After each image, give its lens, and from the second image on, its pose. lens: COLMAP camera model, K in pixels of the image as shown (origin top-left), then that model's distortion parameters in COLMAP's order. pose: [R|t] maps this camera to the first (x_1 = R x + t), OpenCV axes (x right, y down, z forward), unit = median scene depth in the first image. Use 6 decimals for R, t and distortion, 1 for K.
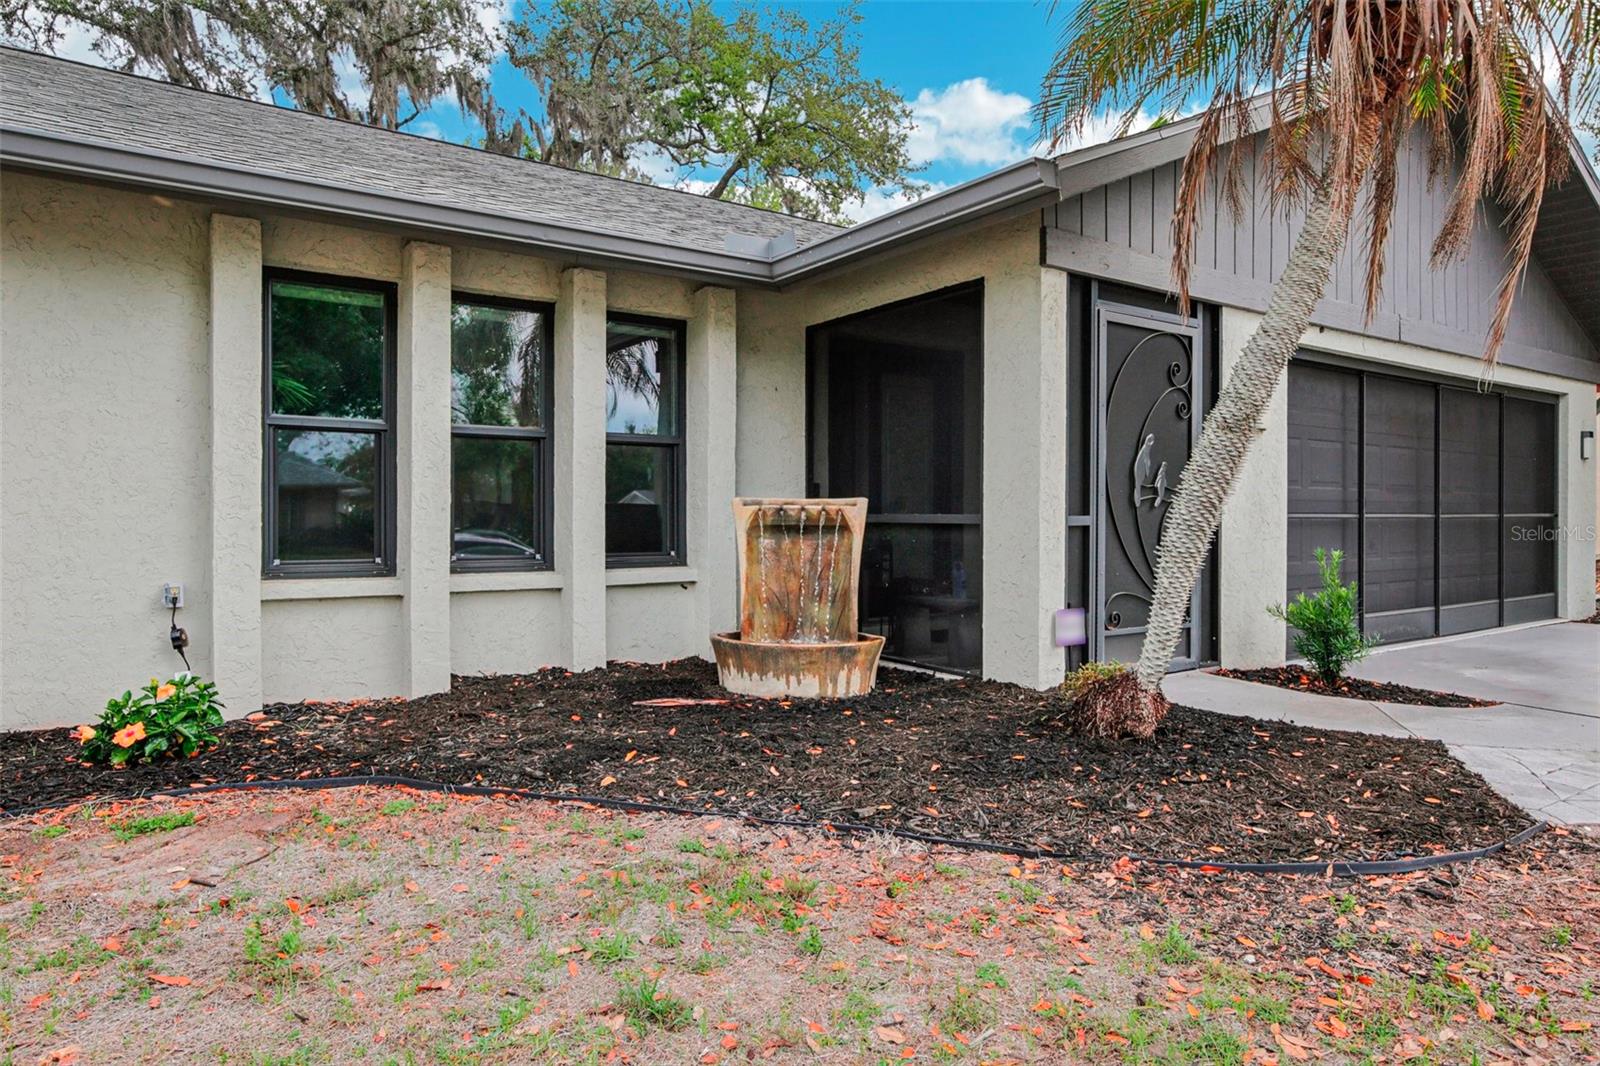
lens RADIAL K [[994.1, 0, 801.0], [0, 994.1, 528.2], [0, 0, 1]] dist [0.004319, 0.000302]
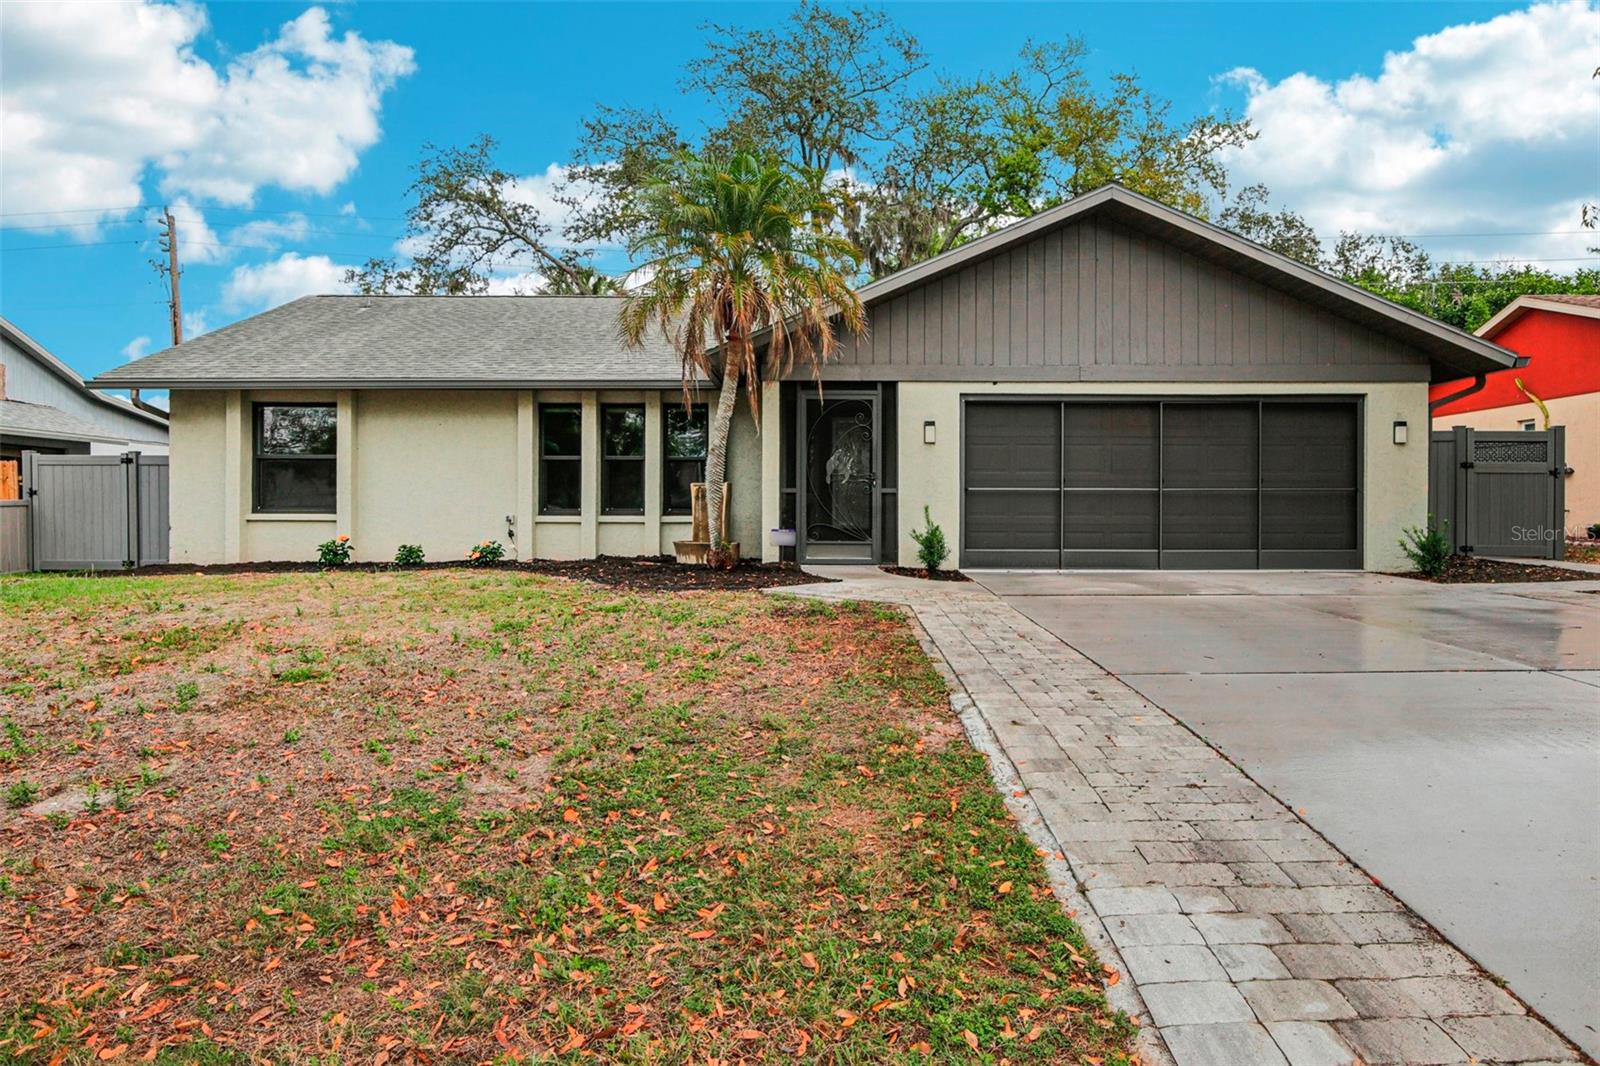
lens RADIAL K [[994.1, 0, 801.1], [0, 994.1, 530.5], [0, 0, 1]] dist [0.004319, 0.000302]
pose [[0.812259, 0.006664, -0.583259, 1.602111], [-0.008855, 0.999960, -0.000908, 0.084876], [0.583229, 0.005902, 0.812286, -0.807548]]
